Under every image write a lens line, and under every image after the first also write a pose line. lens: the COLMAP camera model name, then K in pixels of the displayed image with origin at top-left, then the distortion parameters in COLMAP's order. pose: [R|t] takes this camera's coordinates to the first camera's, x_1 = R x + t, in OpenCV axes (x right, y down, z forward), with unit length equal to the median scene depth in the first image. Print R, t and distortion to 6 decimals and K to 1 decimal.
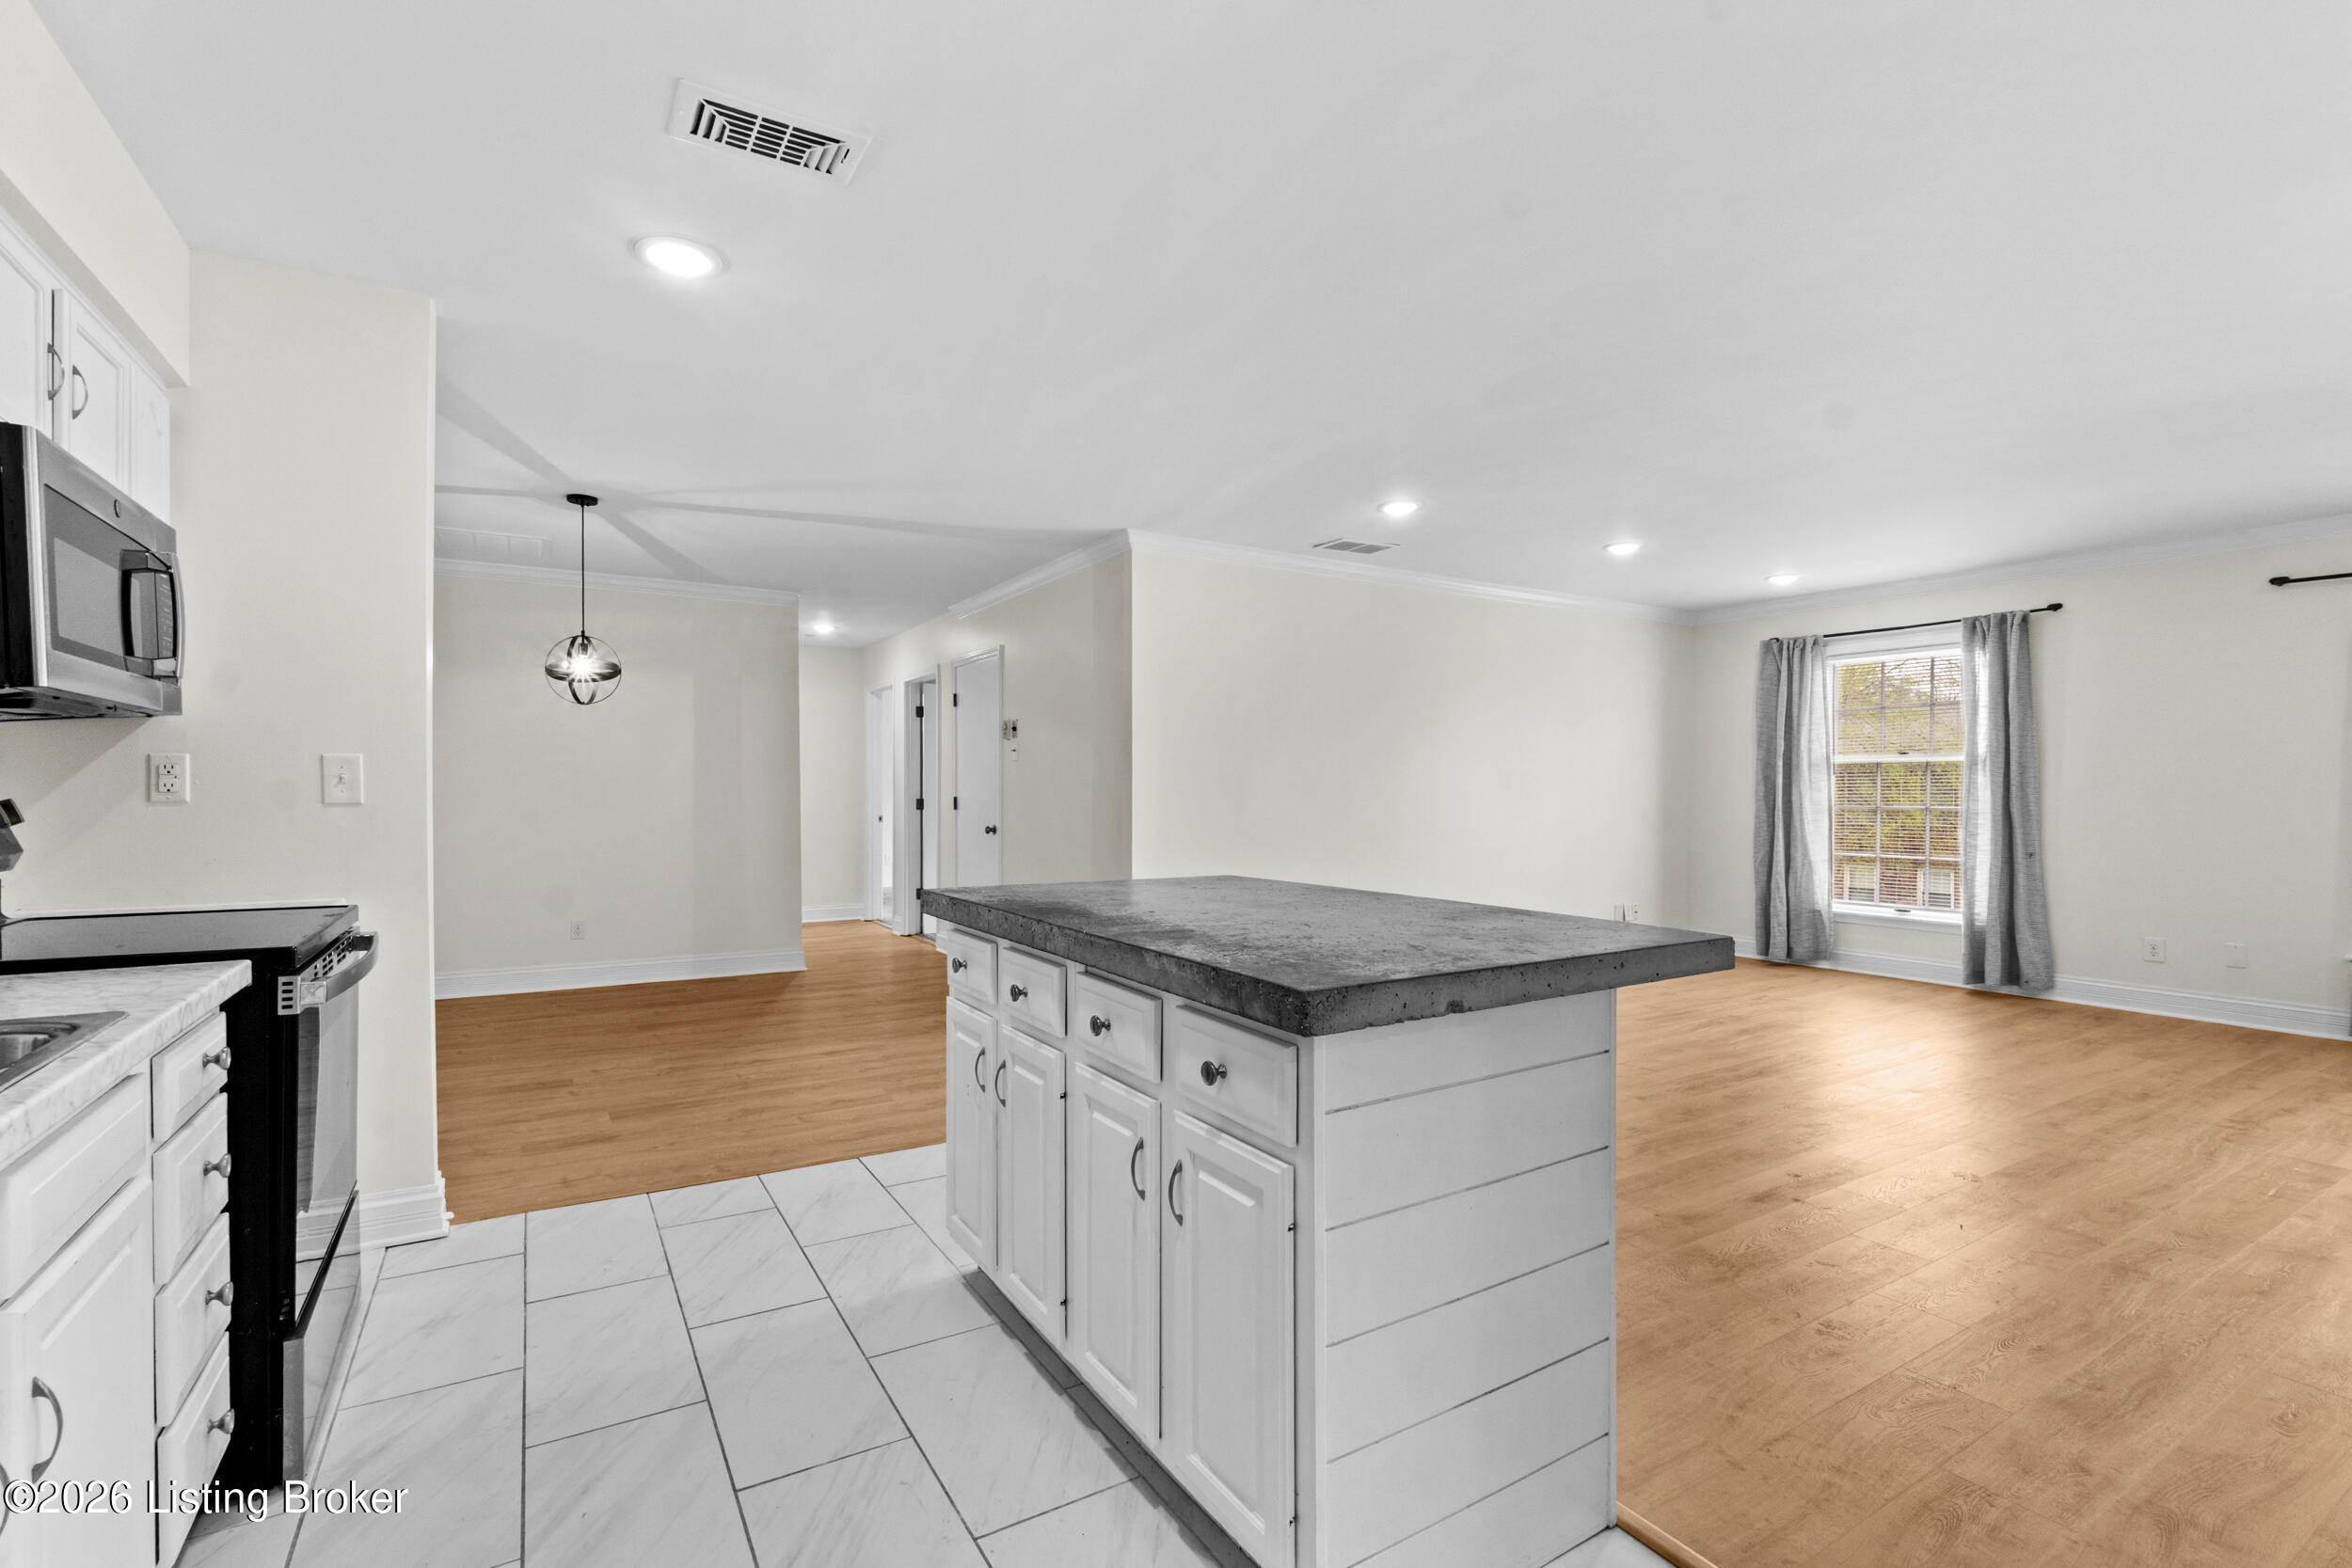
lens RADIAL K [[1042.5, 0, 1176.0], [0, 1042.5, 784.0], [0, 0, 1]] dist [-0.001783, 0.000525]
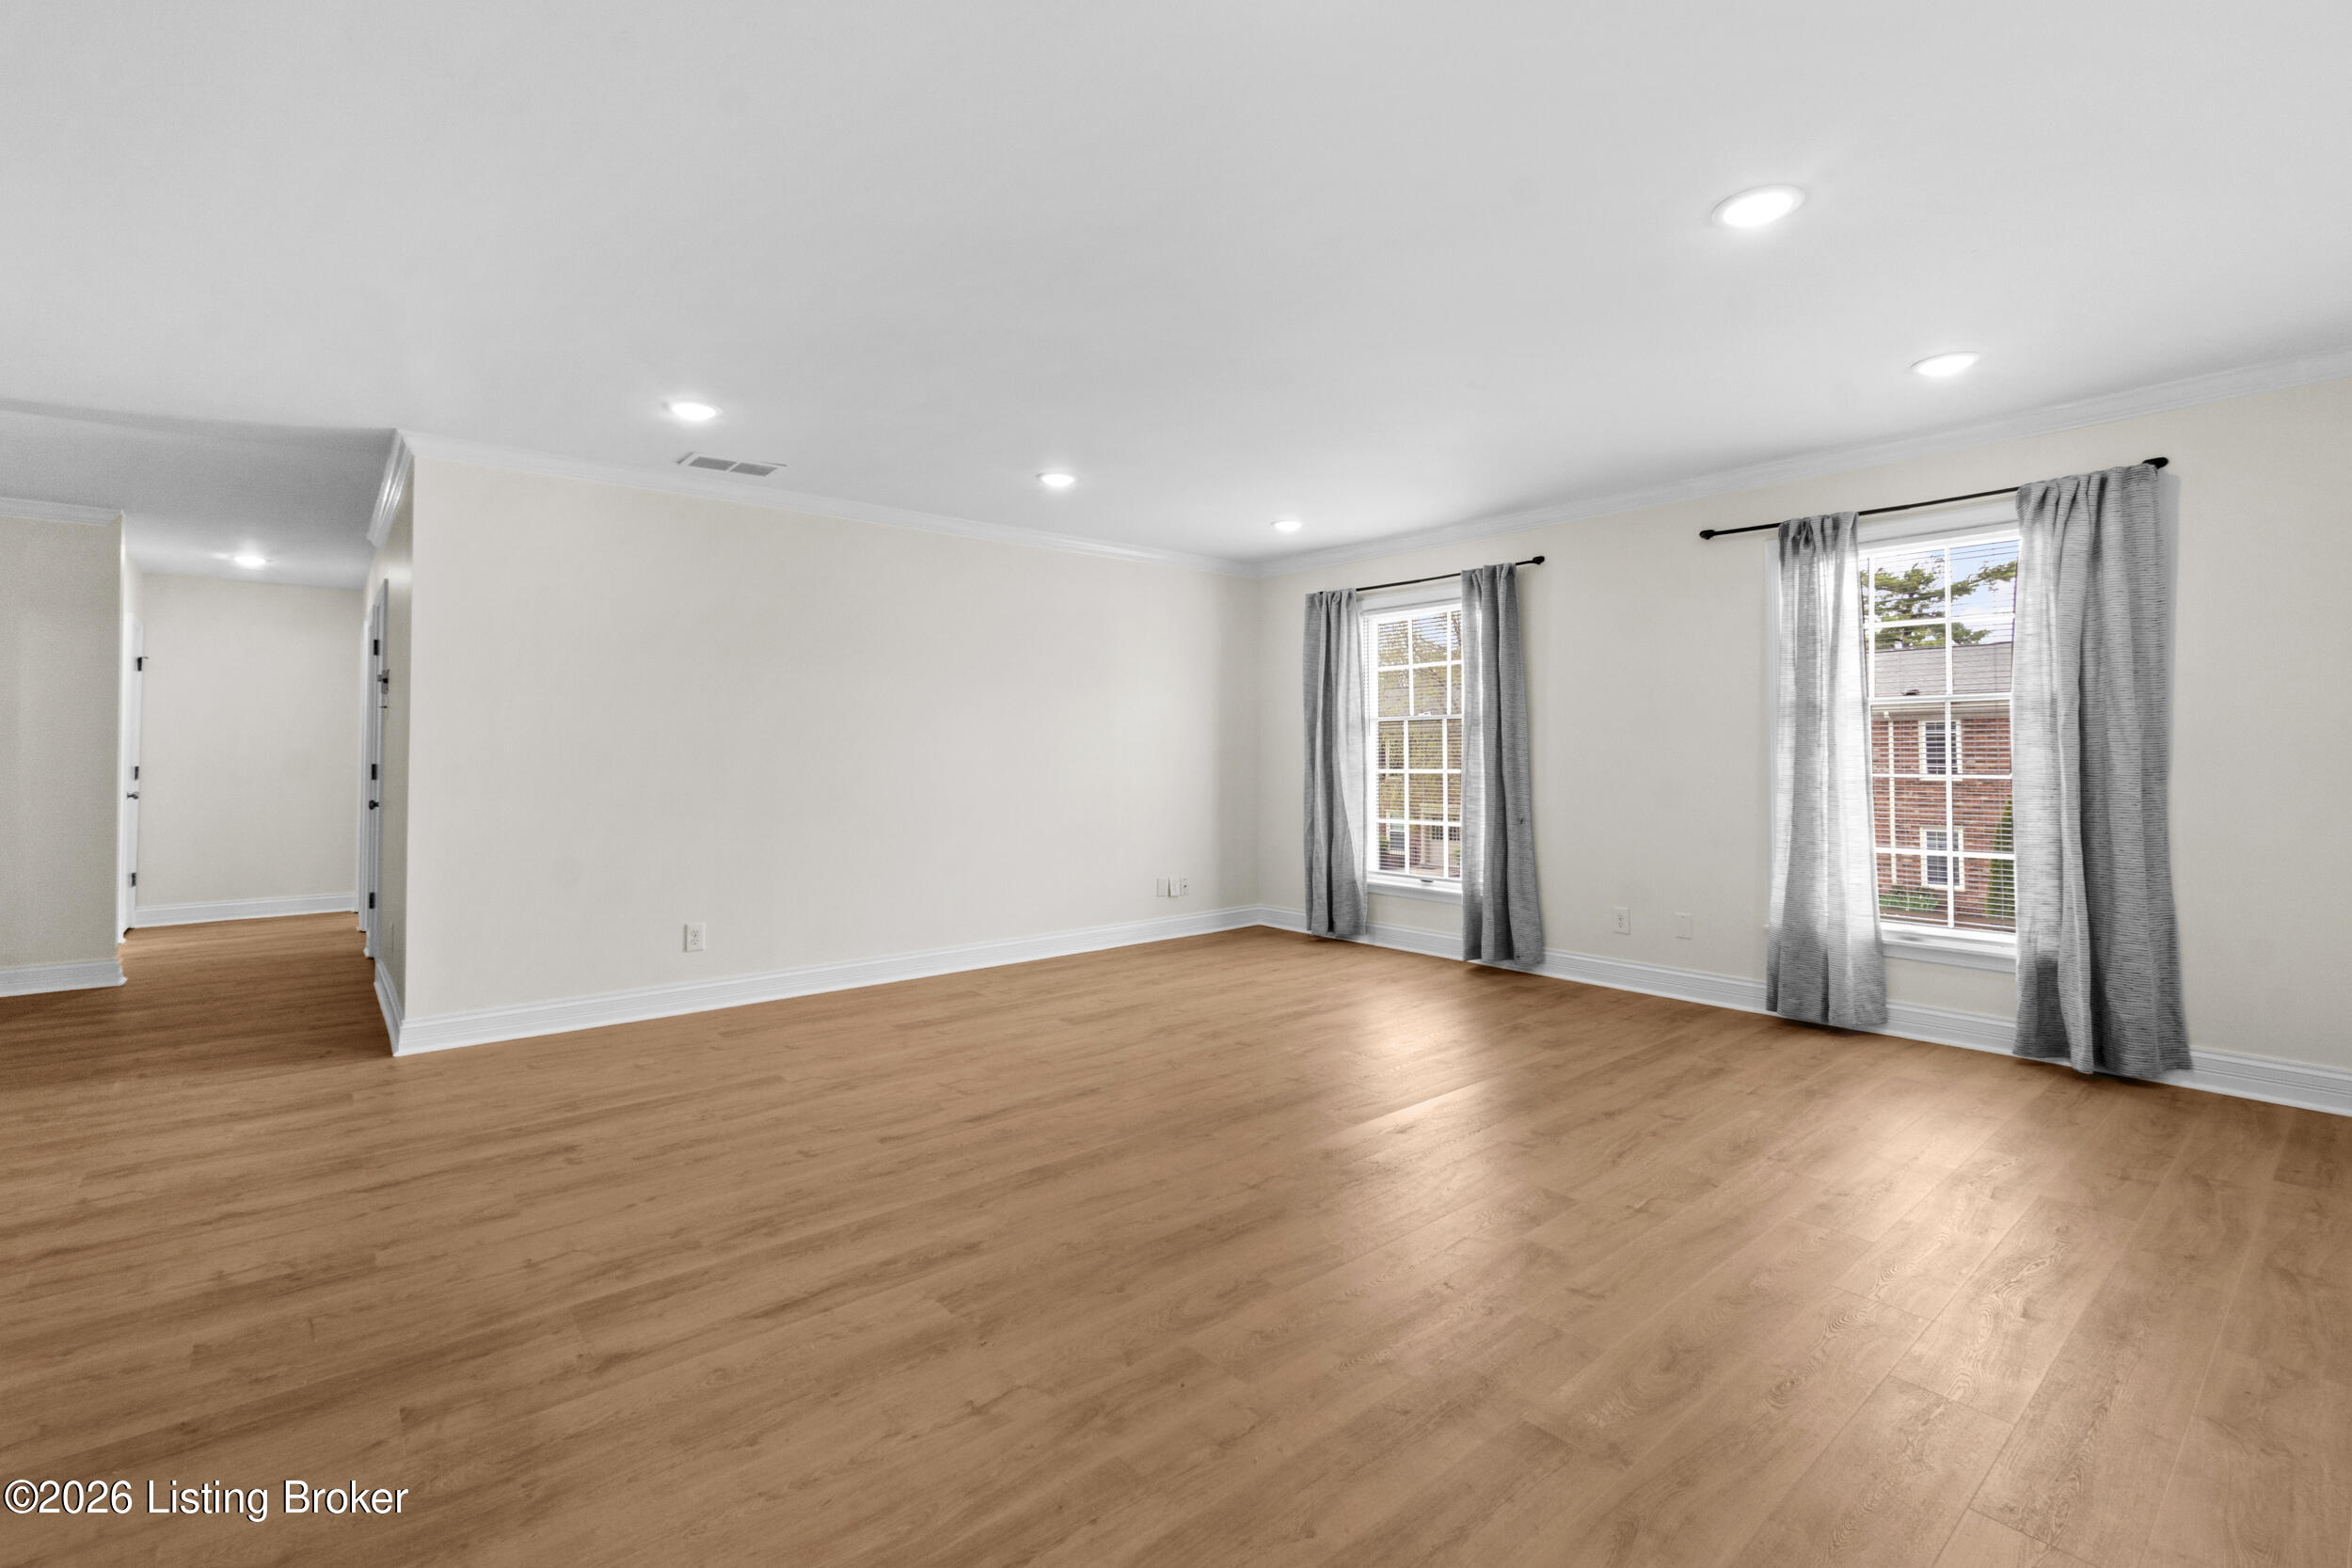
lens RADIAL K [[1035.0, 0, 1180.7], [0, 1035.0, 725.5], [0, 0, 1]] dist [-0.013858, -0.000191]
pose [[0.987899, 0.001019, 0.155094, 0.368432], [0.002734, 0.999709, -0.023985, 0.003005], [-0.155073, 0.024119, 0.987609, 0.118866]]
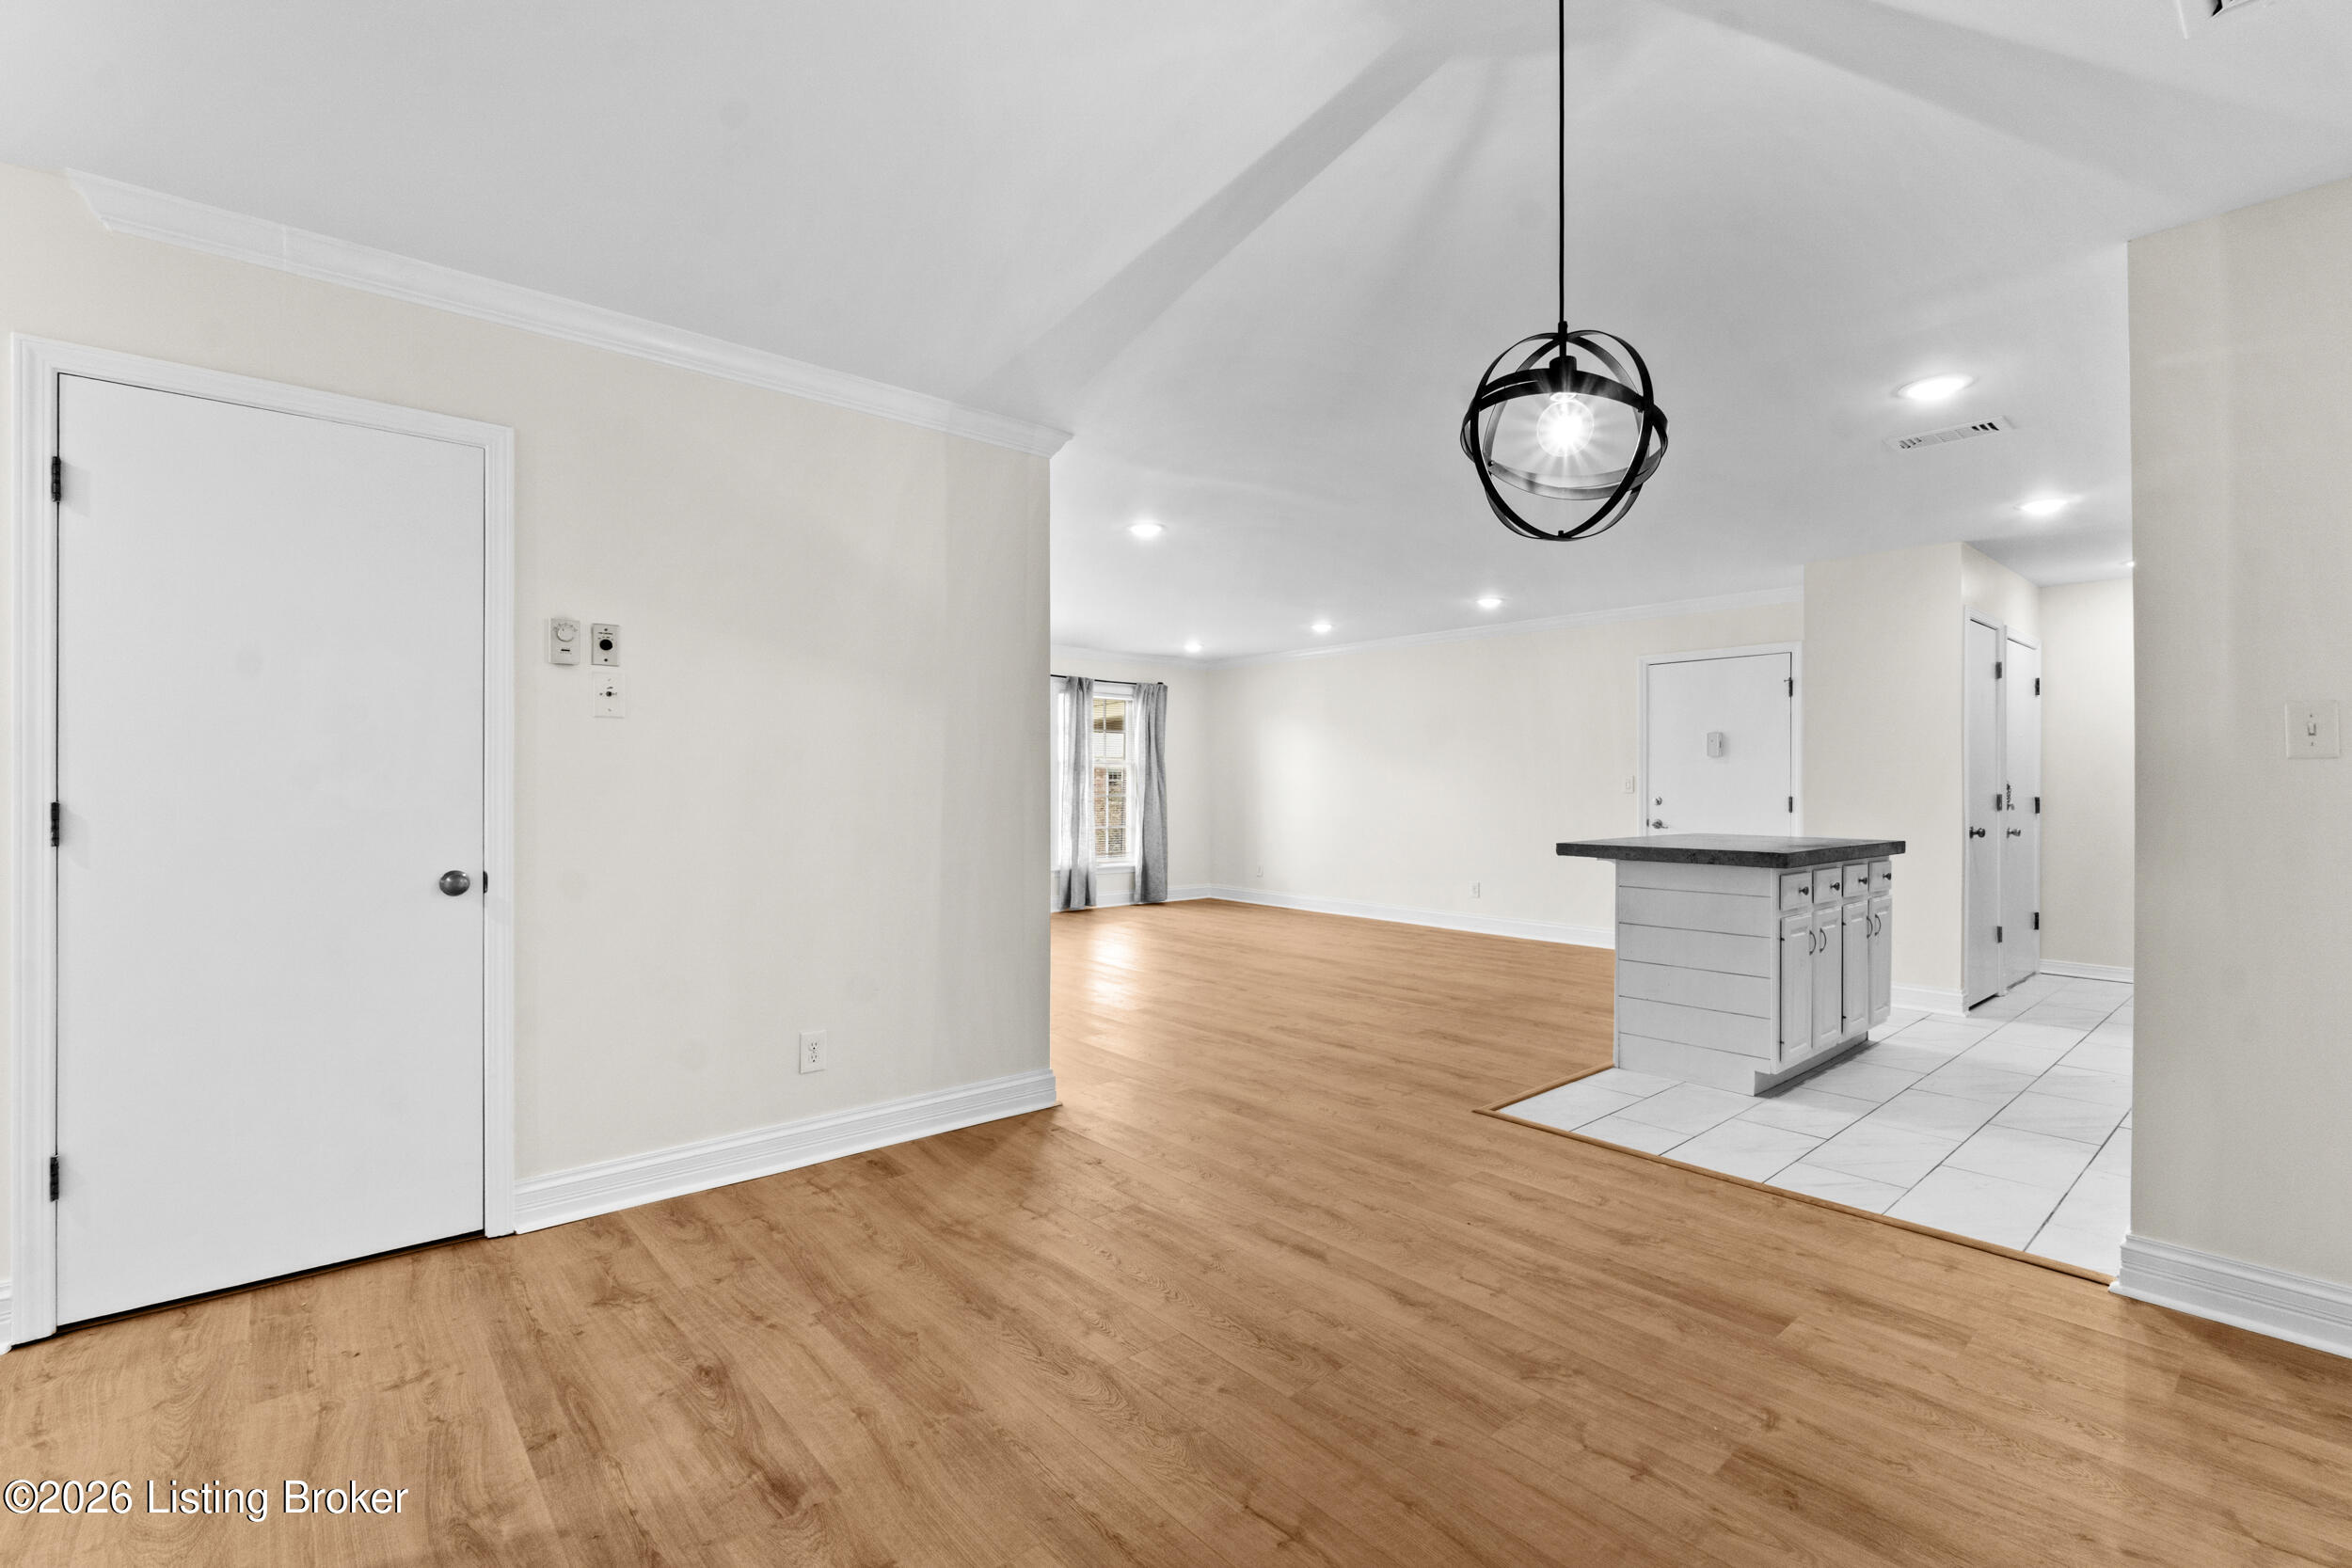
lens RADIAL K [[1042.5, 0, 1176.0], [0, 1042.5, 784.0], [0, 0, 1]] dist [-0.001783, 0.000525]
pose [[-0.160771, 0.003849, 0.986984, -0.919576], [-0.000895, 0.999991, -0.004045, 0.011808], [-0.986991, -0.001533, -0.160766, 1.232321]]
